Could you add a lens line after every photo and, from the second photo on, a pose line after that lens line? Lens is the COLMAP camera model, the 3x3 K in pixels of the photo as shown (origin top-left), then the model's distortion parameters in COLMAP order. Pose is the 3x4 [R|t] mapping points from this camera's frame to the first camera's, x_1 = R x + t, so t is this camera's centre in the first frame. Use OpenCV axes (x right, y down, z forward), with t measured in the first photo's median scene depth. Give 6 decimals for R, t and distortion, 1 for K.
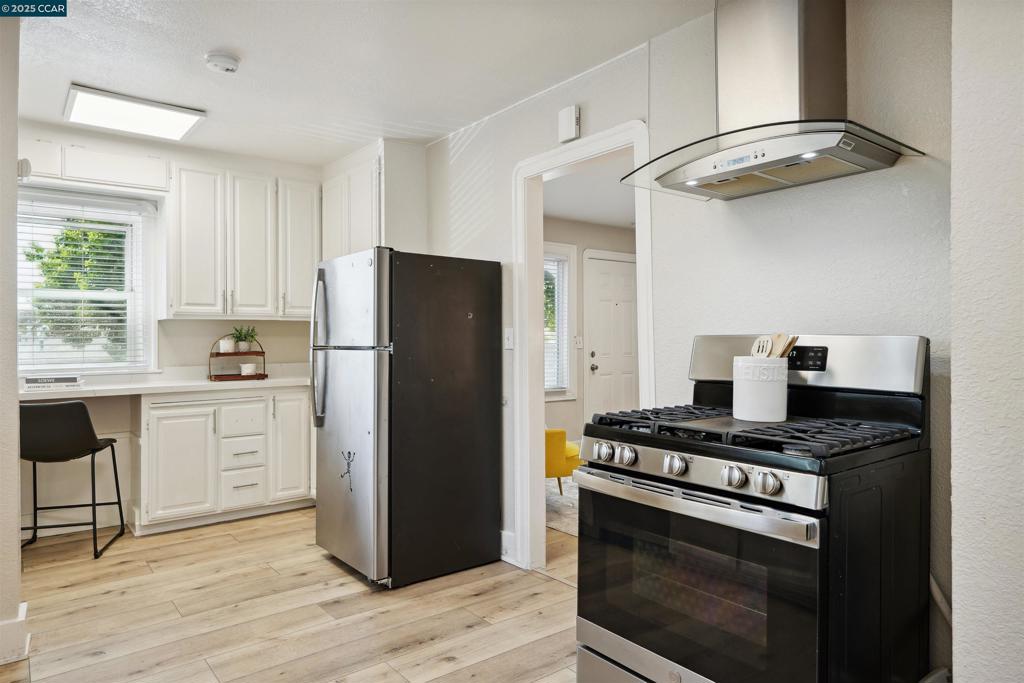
lens RADIAL K [[631.7, 0, 511.1], [0, 631.7, 336.9], [0, 0, 1]] dist [-0.002582, -0.001282]
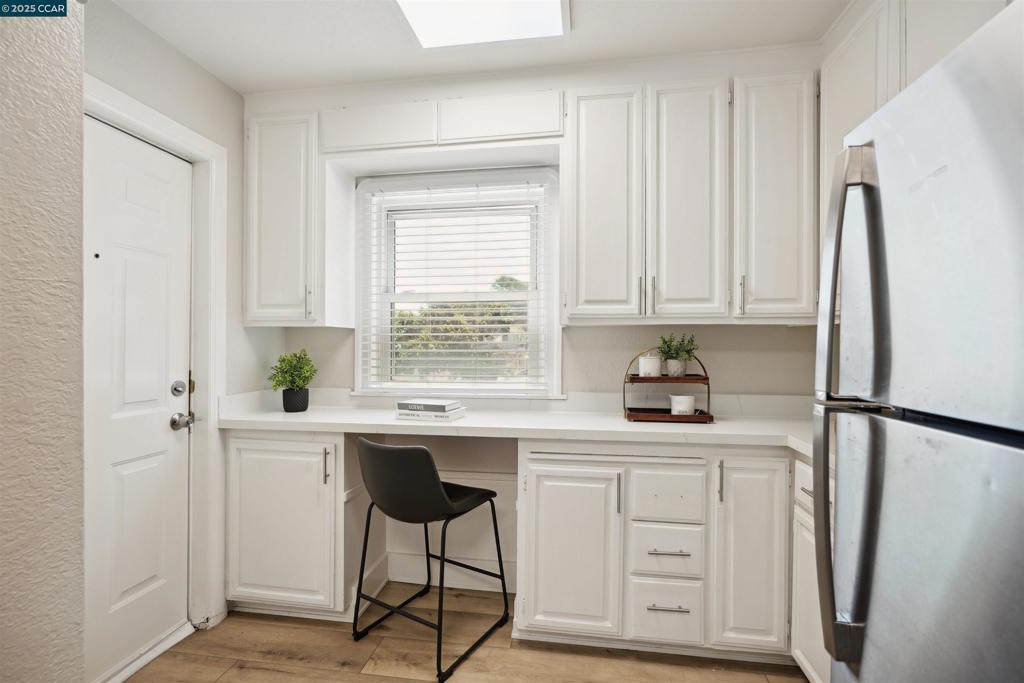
lens RADIAL K [[460.7, 0, 511.0], [0, 460.7, 343.7], [0, 0, 1]] dist [-0.012270, 0.002922]
pose [[0.676602, 0.010873, -0.736269, -0.226630], [-0.004332, 0.999932, 0.010785, -0.014220], [0.736336, -0.004108, 0.676603, 0.654491]]
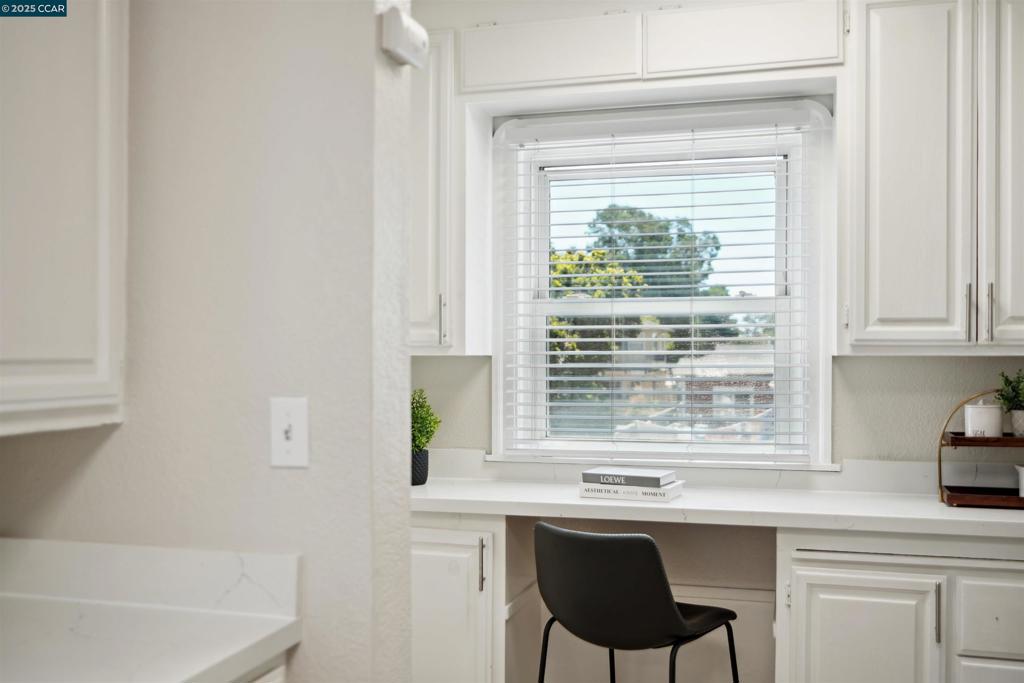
lens RADIAL K [[1004.9, 0, 516.3], [0, 1004.9, 350.7], [0, 0, 1]] dist [0.017283, 0.000000]
pose [[0.588565, 0.007882, -0.808412, -0.115517], [-0.002603, 0.999966, 0.007856, -0.038857], [0.808446, -0.002520, 0.588565, 0.424513]]
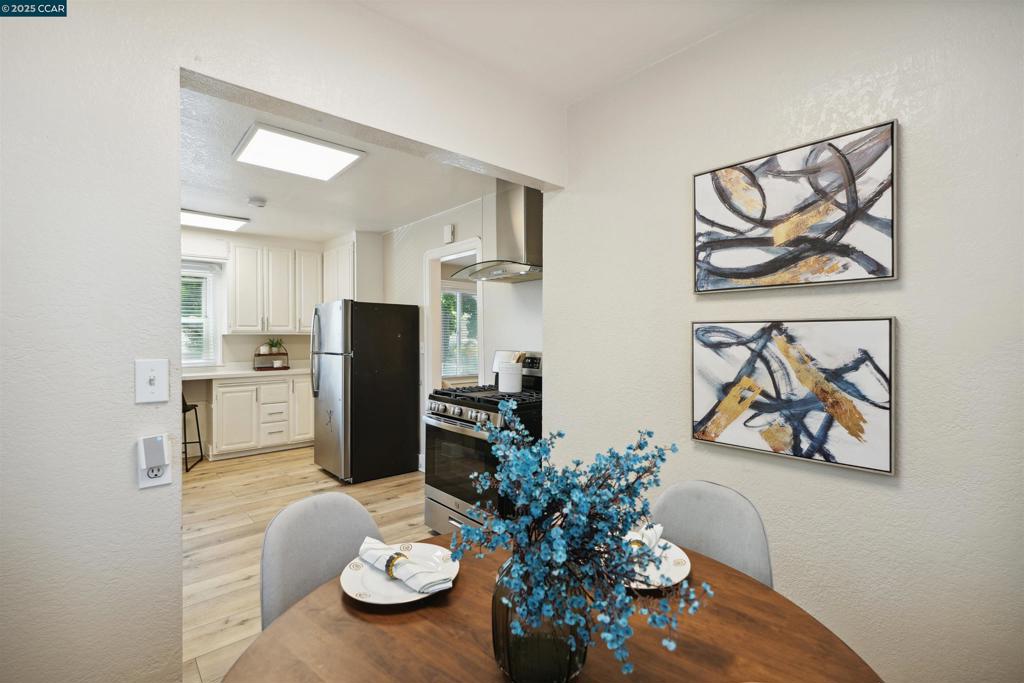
lens RADIAL K [[460.7, 0, 514.1], [0, 460.7, 340.9], [0, 0, 1]] dist [-0.012270, 0.002922]
pose [[0.998490, 0.002906, 0.054849, 0.166226], [-0.003659, 0.999900, 0.013632, -0.032726], [-0.054804, -0.013813, 0.998402, -0.292404]]
